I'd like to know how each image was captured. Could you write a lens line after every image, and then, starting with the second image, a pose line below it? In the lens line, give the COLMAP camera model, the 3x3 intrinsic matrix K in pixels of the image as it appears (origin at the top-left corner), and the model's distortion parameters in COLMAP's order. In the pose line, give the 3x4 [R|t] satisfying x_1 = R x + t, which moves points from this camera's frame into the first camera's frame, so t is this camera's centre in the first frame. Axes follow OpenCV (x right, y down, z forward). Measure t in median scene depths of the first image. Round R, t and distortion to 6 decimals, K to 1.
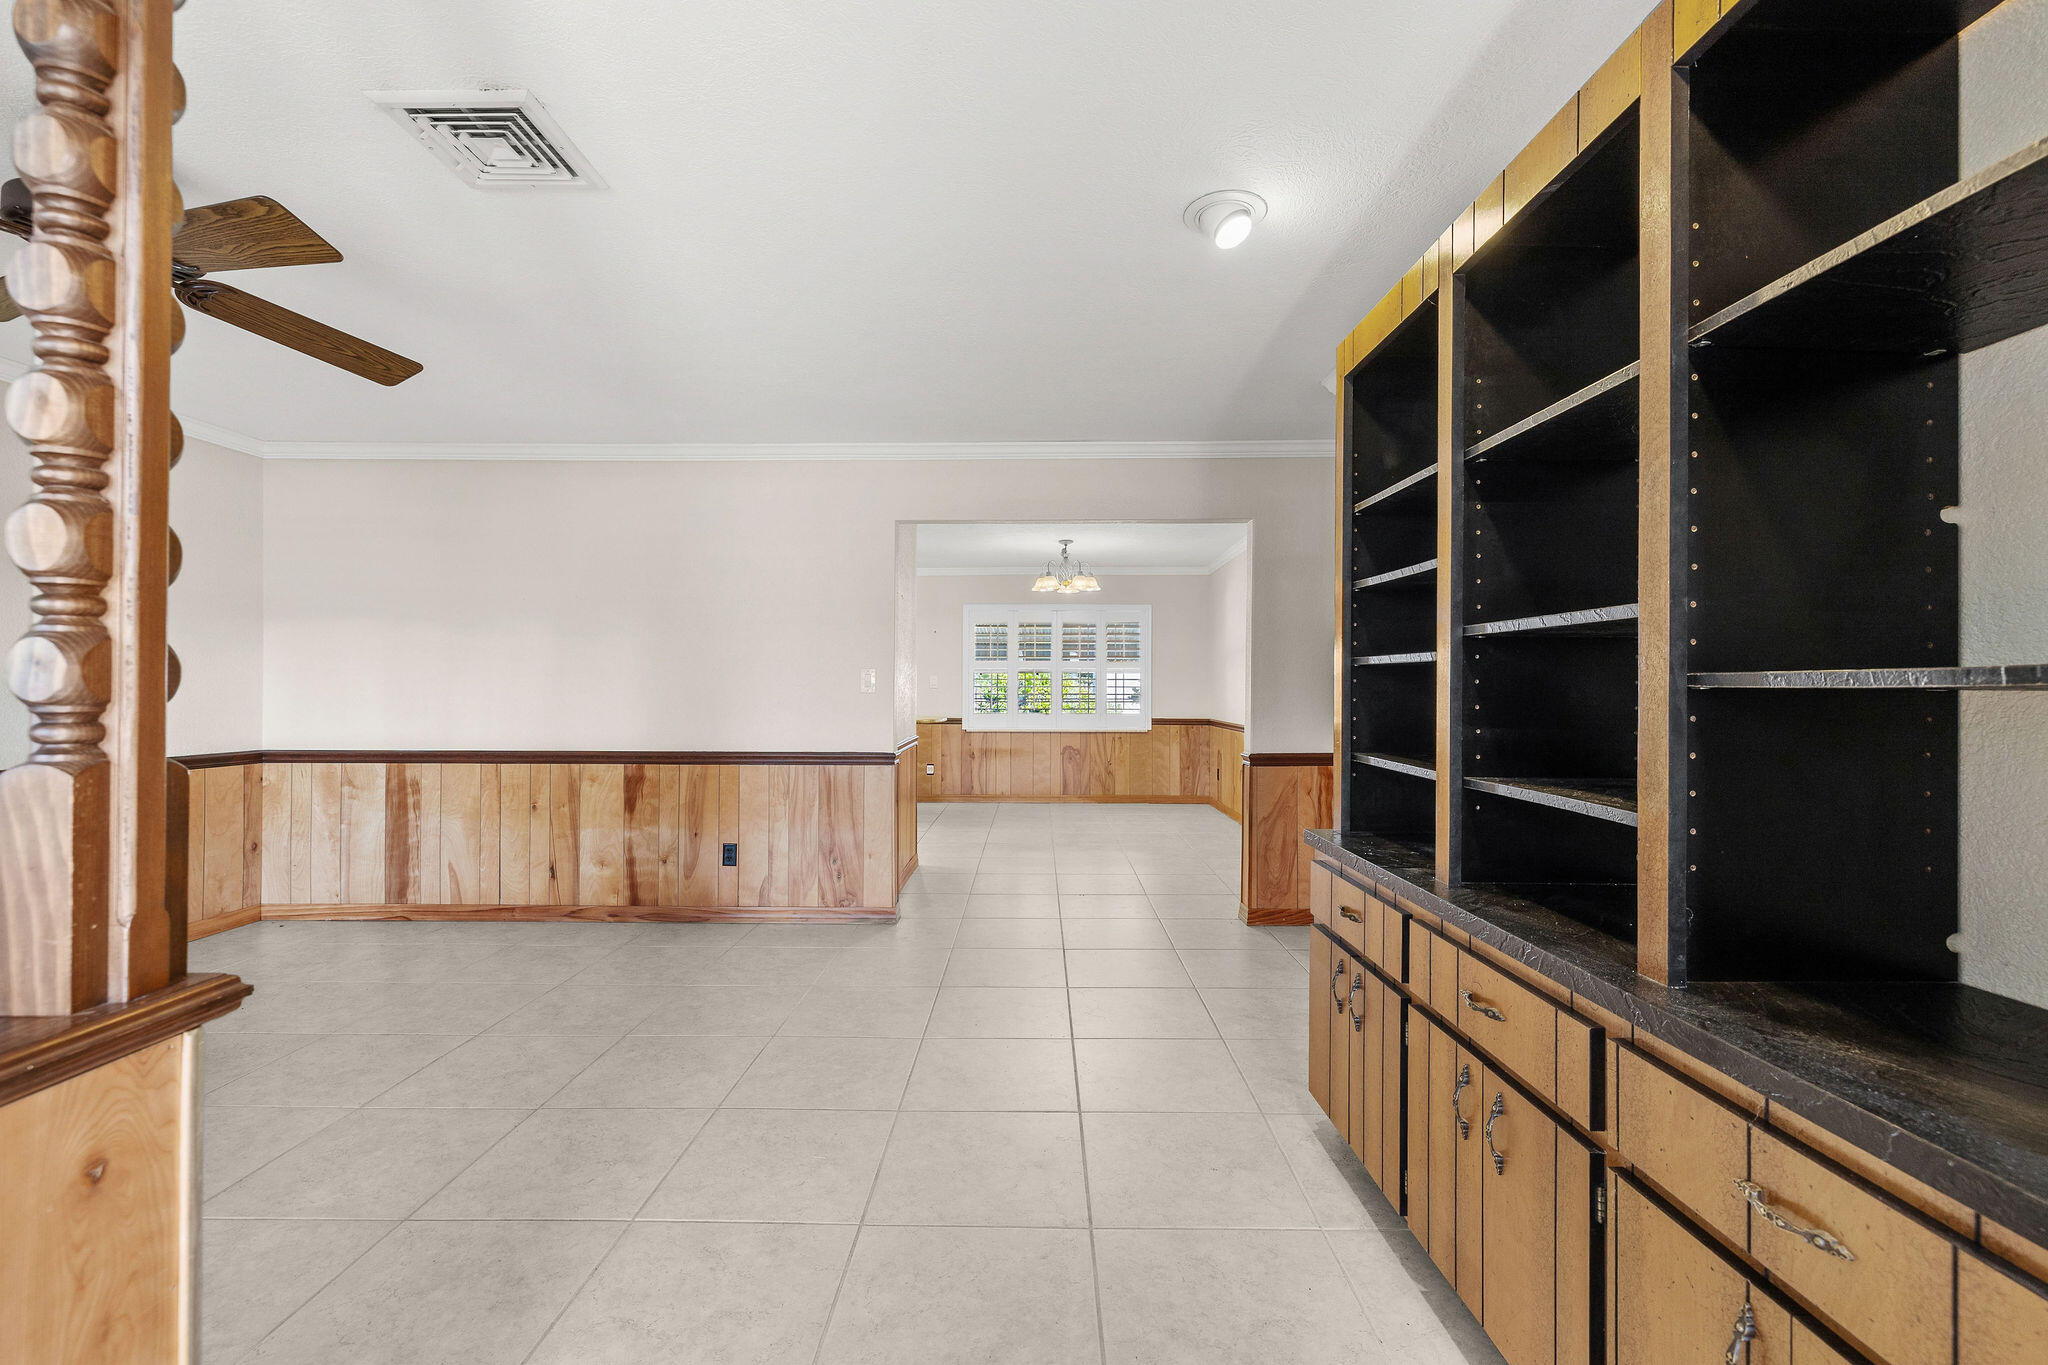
lens RADIAL K [[864.4, 0, 1033.5], [0, 864.4, 682.0], [0, 0, 1]] dist [-0.000184, 0.000509]
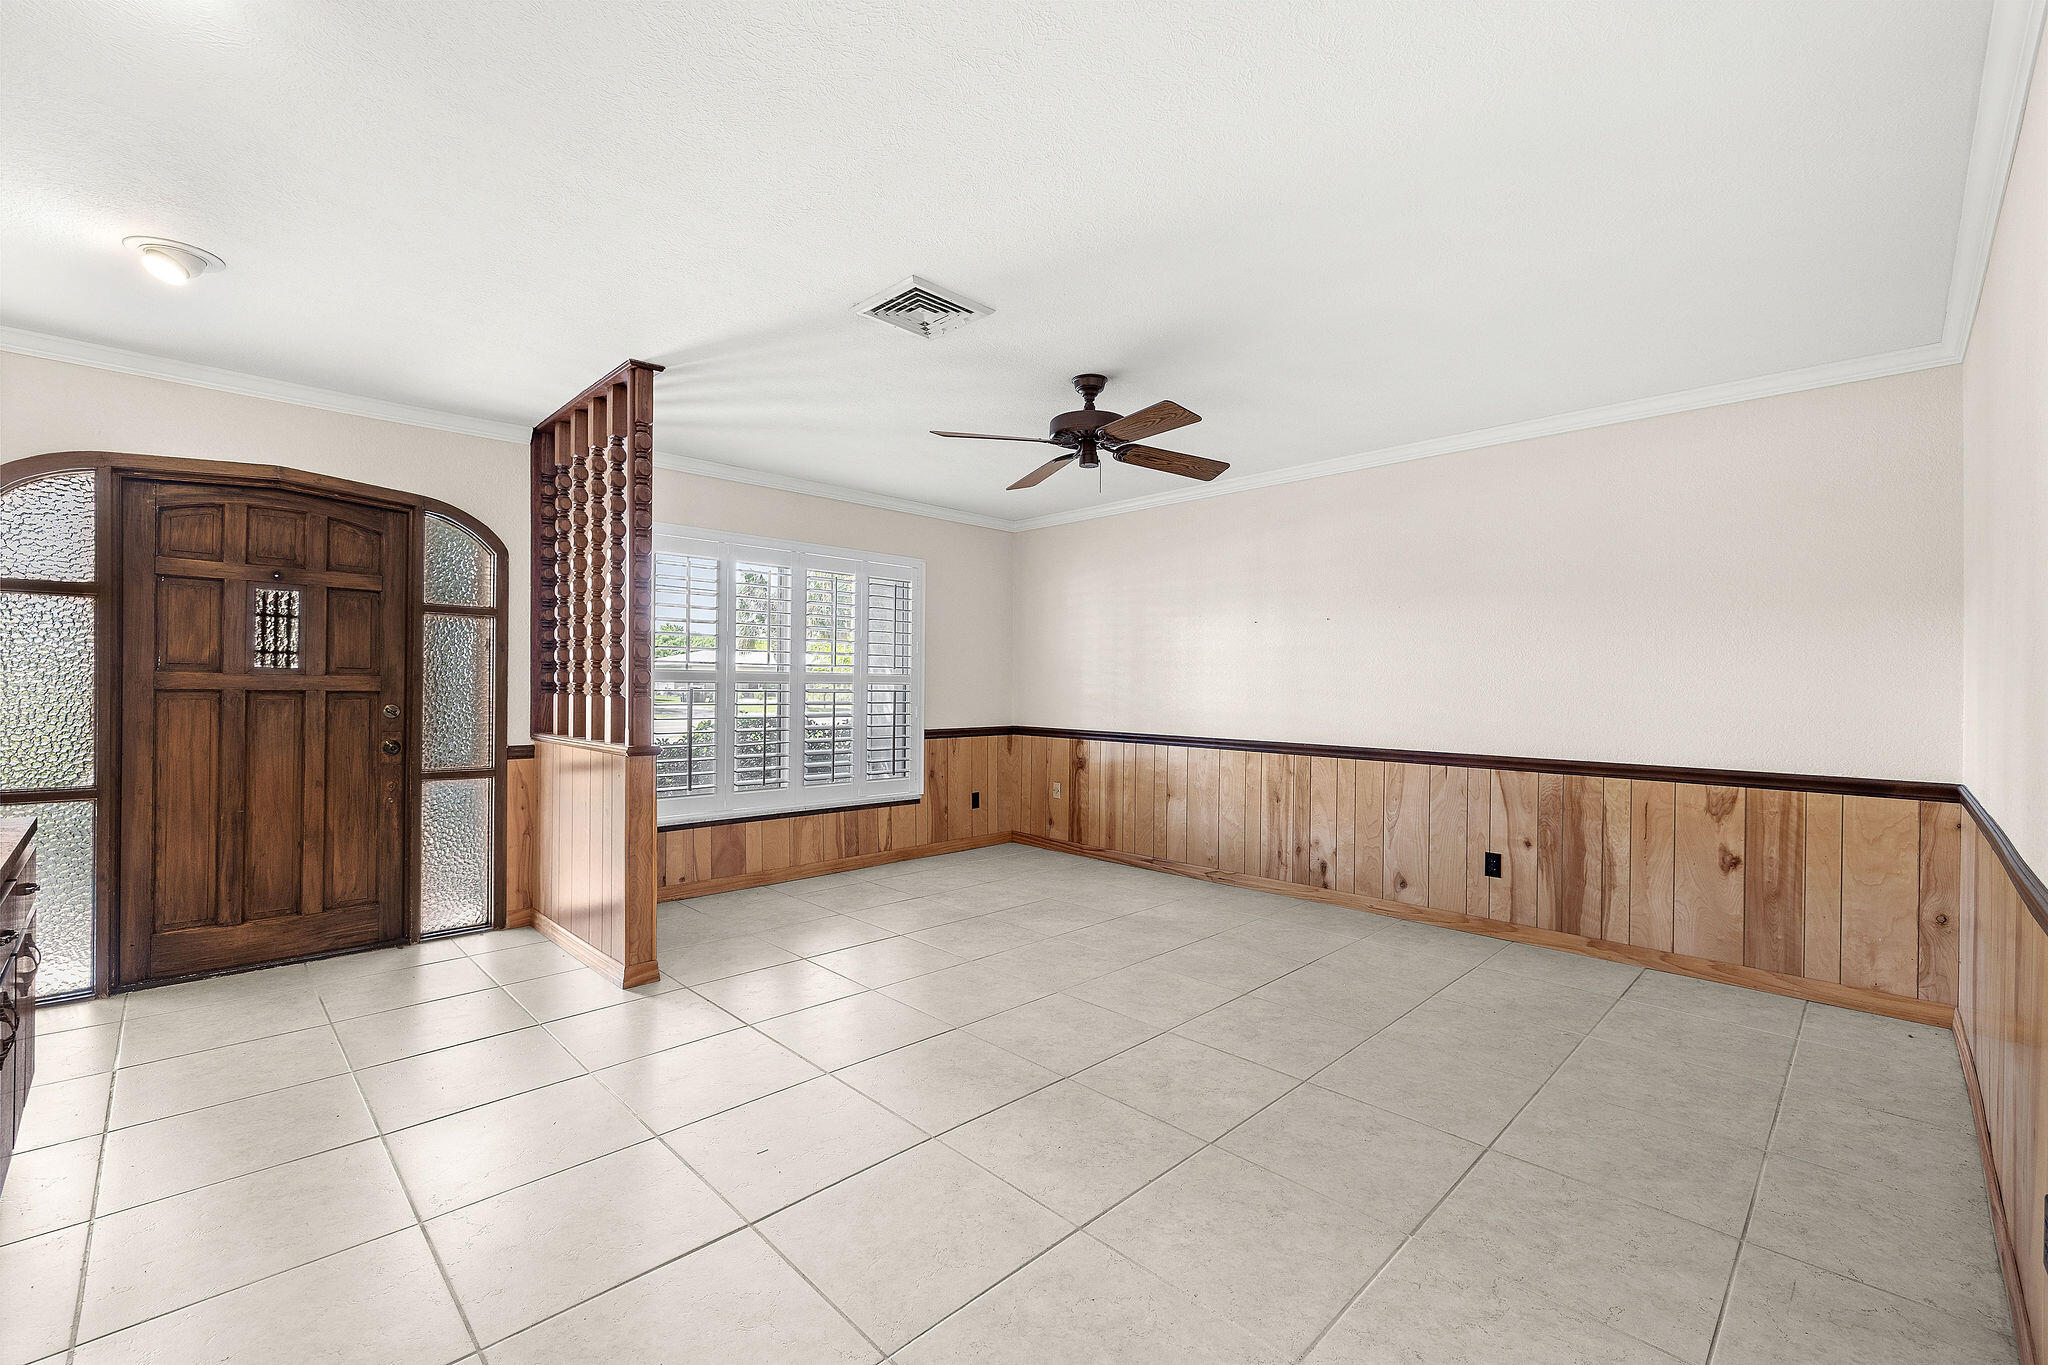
lens RADIAL K [[864.4, 0, 1027.9], [0, 864.4, 685.5], [0, 0, 1]] dist [-0.000184, 0.000509]
pose [[-0.706152, -0.007144, -0.708025, 0.127334], [-0.006958, 0.999971, -0.003151, 0.007096], [0.708026, 0.002702, -0.706181, 0.995831]]
